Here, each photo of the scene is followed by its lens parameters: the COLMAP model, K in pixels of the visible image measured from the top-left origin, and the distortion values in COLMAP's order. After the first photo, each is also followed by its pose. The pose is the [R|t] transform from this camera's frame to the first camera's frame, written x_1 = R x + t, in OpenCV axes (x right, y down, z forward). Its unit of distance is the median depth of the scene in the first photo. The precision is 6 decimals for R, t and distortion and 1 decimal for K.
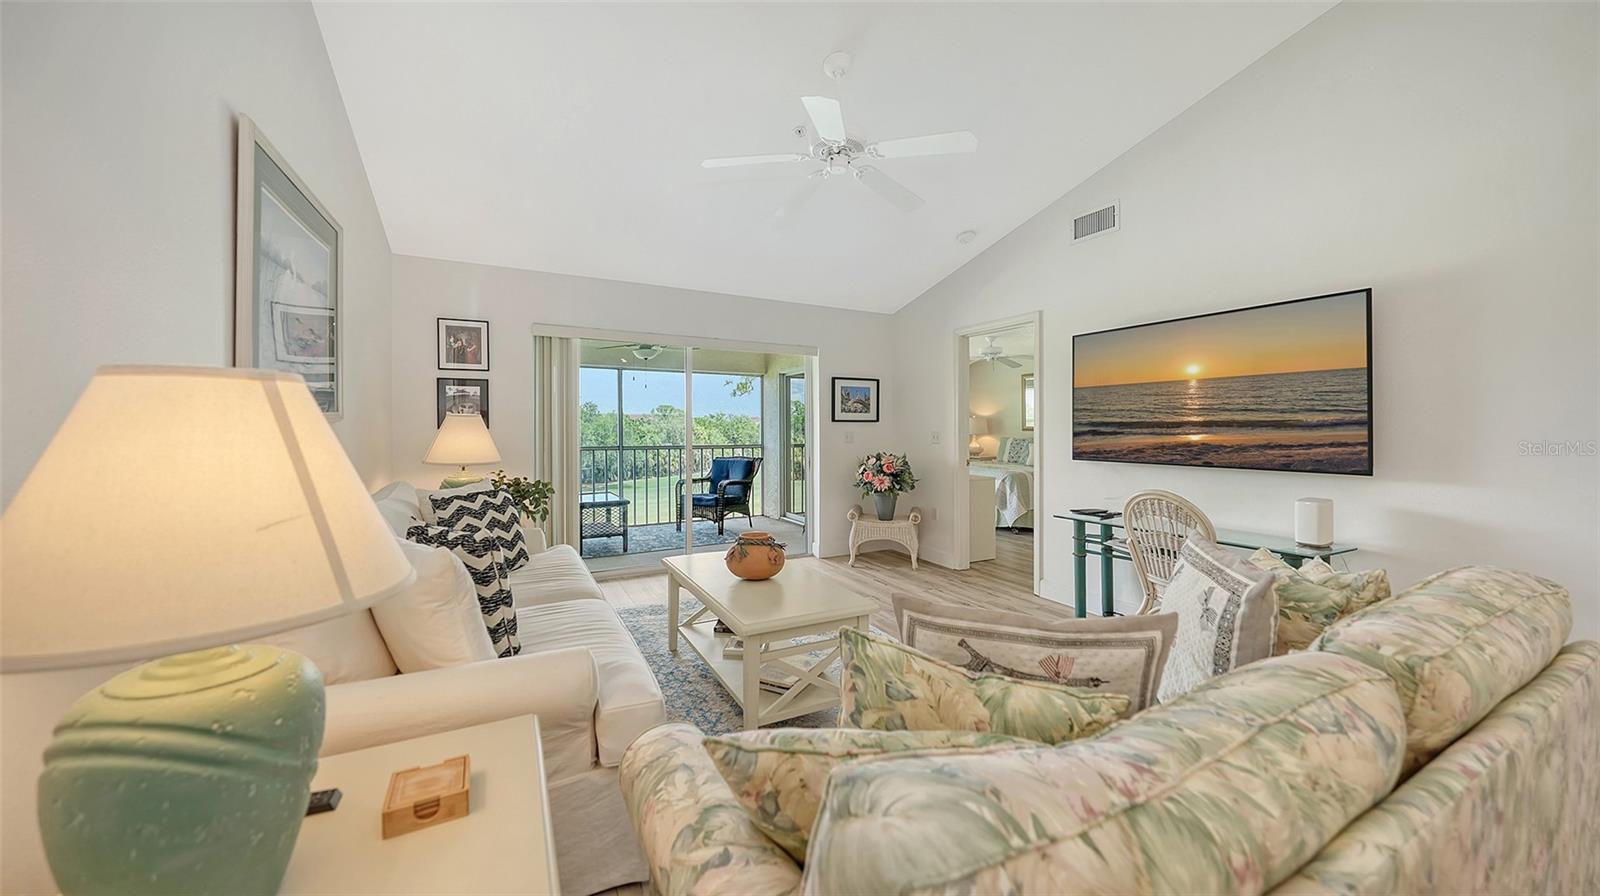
lens RADIAL K [[559.3, 0, 802.6], [0, 559.3, 439.7], [0, 0, 1]] dist [-0.001423, -0.000243]
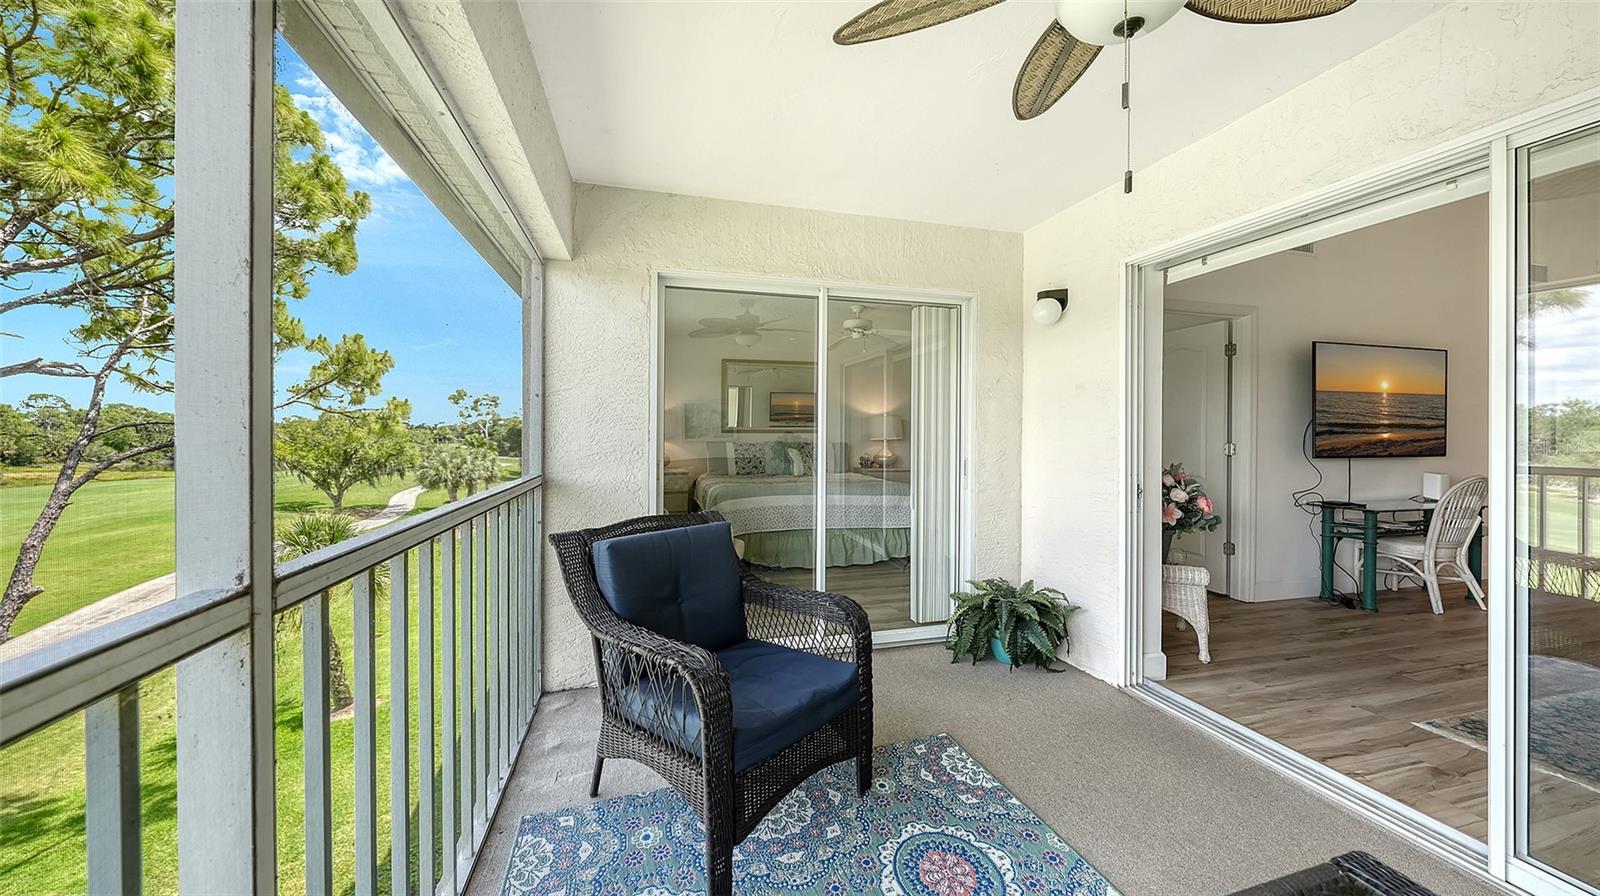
lens RADIAL K [[559.3, 0, 801.6], [0, 559.3, 438.6], [0, 0, 1]] dist [-0.001423, -0.000243]
pose [[0.219506, -0.007031, 0.975586, -0.737533], [0.016431, 0.999859, 0.003509, -0.019817], [-0.975473, 0.015260, 0.219591, 1.658742]]
